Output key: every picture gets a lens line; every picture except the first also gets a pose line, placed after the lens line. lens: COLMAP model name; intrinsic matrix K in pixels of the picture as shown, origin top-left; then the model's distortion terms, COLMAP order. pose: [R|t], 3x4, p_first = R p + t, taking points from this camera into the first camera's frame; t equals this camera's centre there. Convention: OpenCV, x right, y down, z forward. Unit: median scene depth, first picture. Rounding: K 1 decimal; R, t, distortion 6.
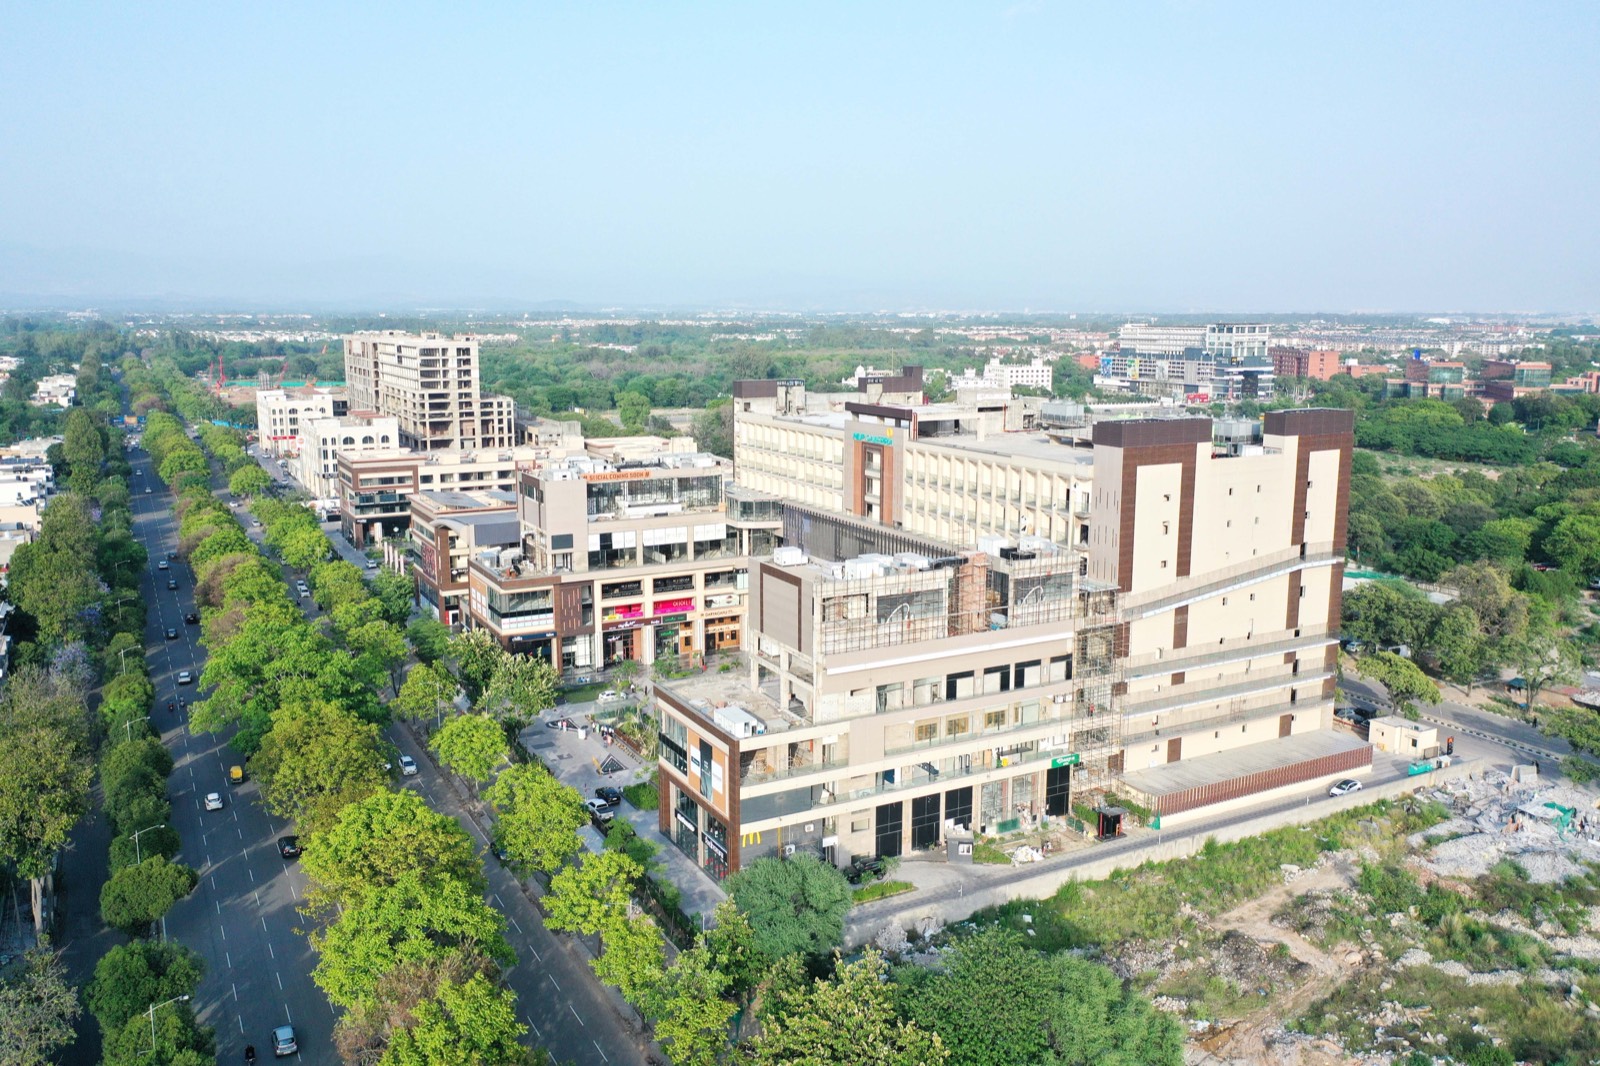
lens RADIAL K [[1256.7, 0, 811.3], [0, 1256.7, 532.3], [0, 0, 1]] dist [0.009199, 0.006696]
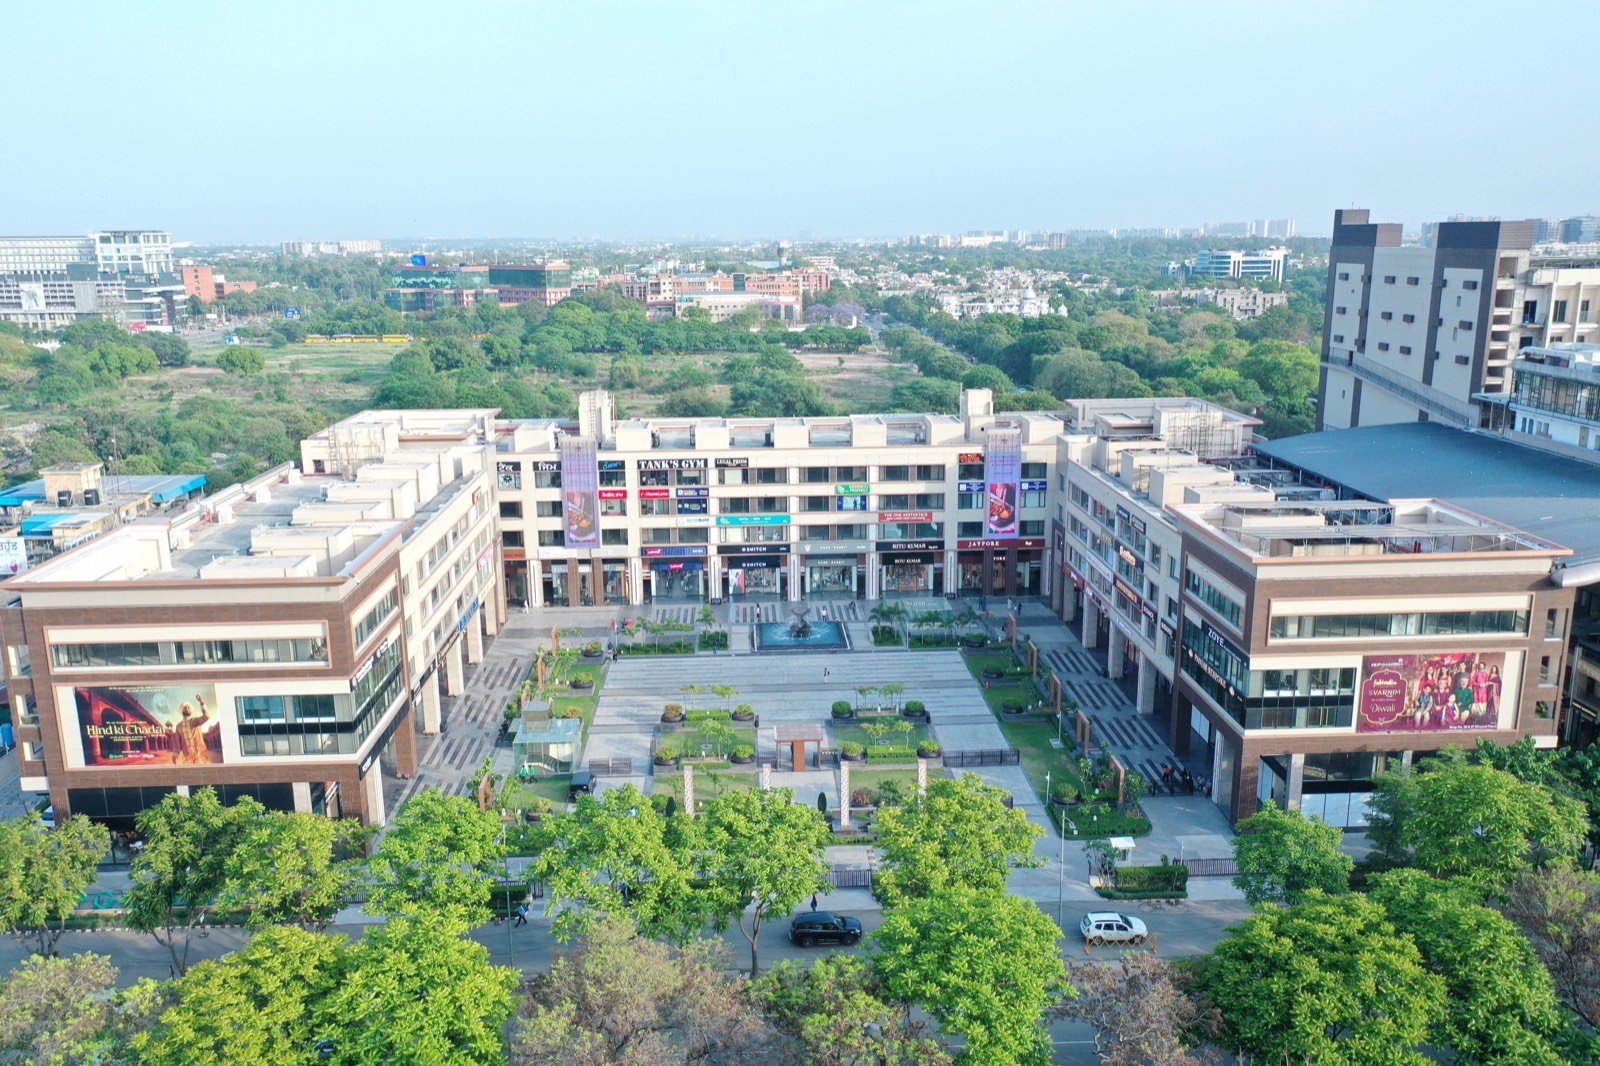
lens RADIAL K [[1256.7, 0, 795.1], [0, 1256.7, 536.6], [0, 0, 1]] dist [0.009199, 0.006696]
pose [[0.444265, -0.213841, 0.870000, -0.414442], [0.165093, 0.974006, 0.155101, -0.067863], [-0.880553, 0.074725, 0.468020, 0.561304]]
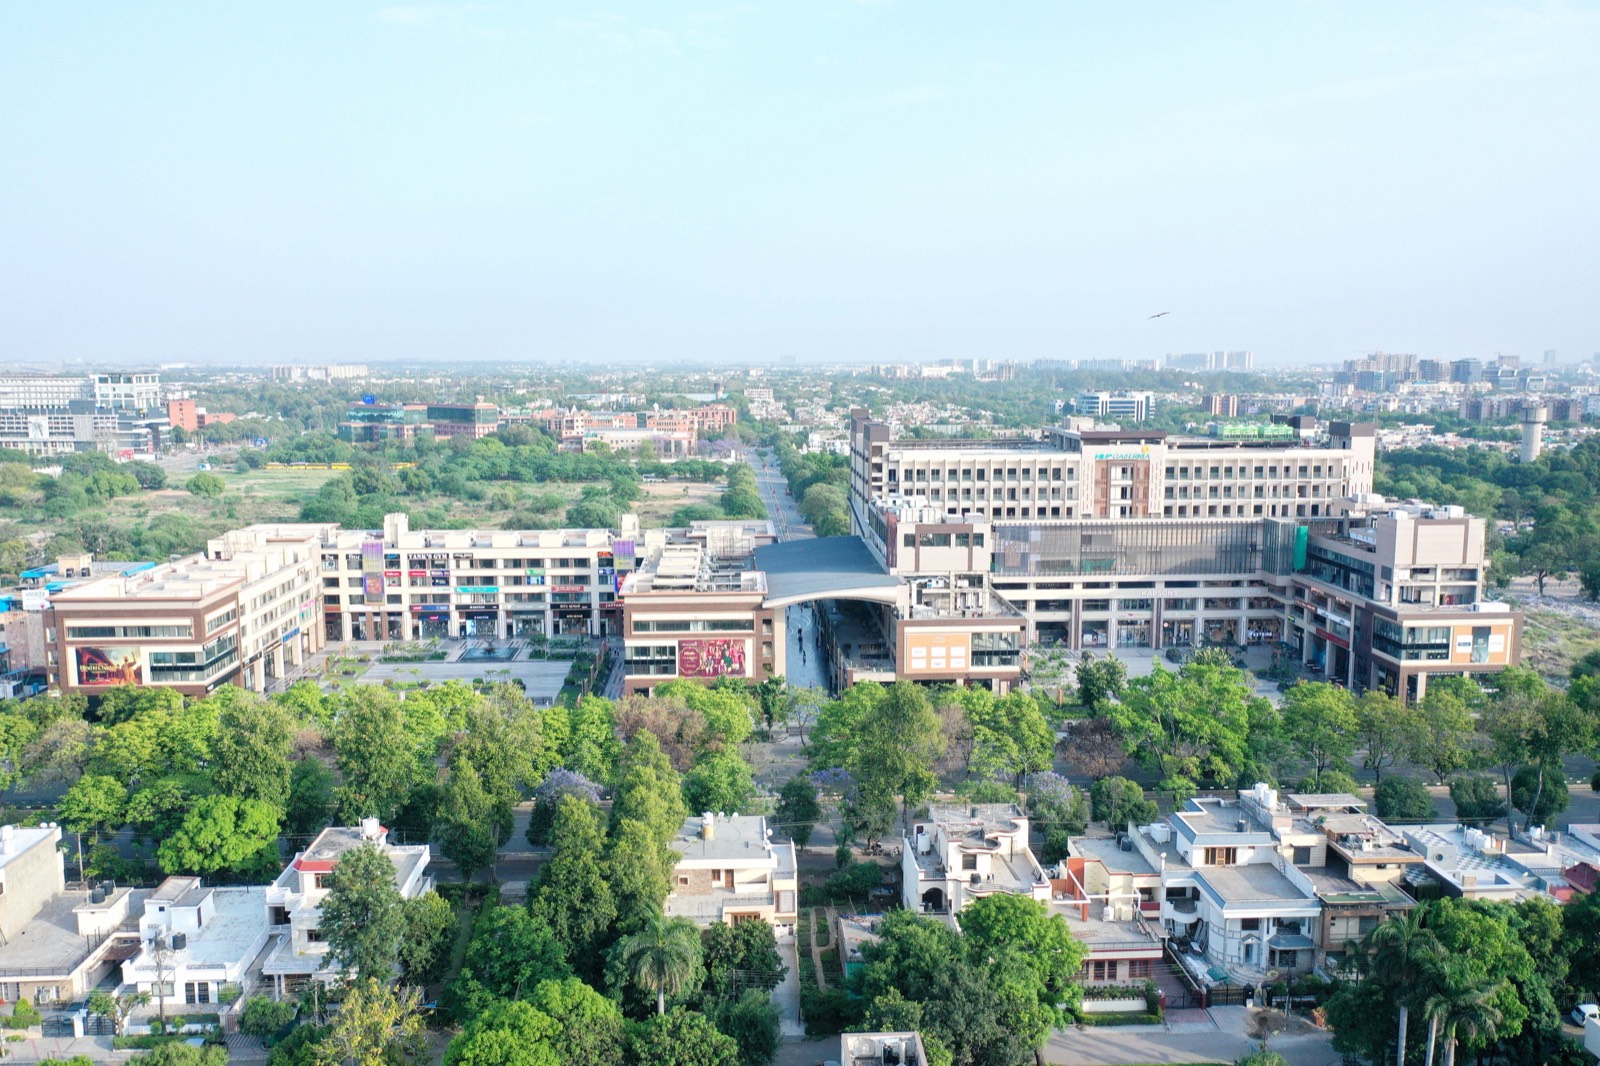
lens RADIAL K [[1256.7, 0, 790.3], [0, 1256.7, 541.0], [0, 0, 1]] dist [0.009199, 0.006696]
pose [[0.439858, -0.129507, 0.888681, -0.583075], [0.156168, 0.985501, 0.066320, -0.058492], [-0.884385, 0.109612, 0.453705, 0.318587]]
